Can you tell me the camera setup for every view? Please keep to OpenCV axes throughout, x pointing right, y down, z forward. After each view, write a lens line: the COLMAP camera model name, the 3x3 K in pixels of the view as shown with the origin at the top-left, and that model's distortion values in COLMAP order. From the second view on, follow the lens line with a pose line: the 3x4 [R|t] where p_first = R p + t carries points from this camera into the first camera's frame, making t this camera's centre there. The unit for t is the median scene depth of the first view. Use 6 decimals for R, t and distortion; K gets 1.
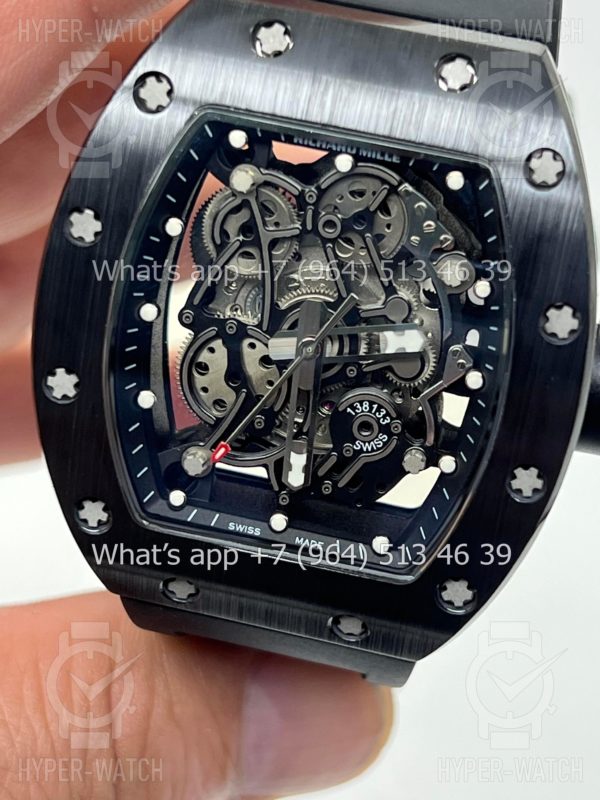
lens RADIAL K [[1887.2, 0, 305.2], [0, 1887.2, 398.3], [0, 0, 1]] dist [0.196253, 0.000000]
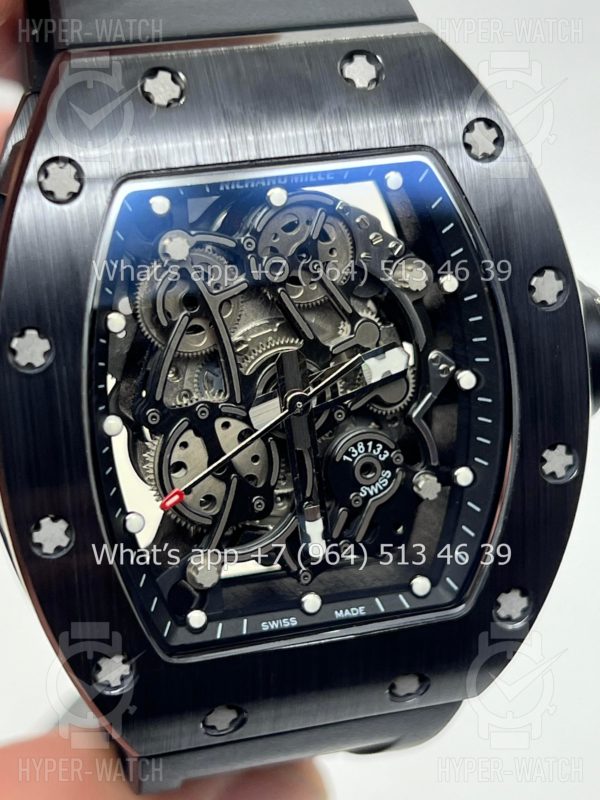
lens RADIAL K [[1887.2, 0, 301.9], [0, 1887.2, 396.1], [0, 0, 1]] dist [0.196253, 0.000000]
pose [[0.877909, -0.311834, 0.363367, -0.322885], [0.336686, 0.941602, -0.005382, -0.024296], [-0.340469, 0.127065, 0.931630, 0.154636]]
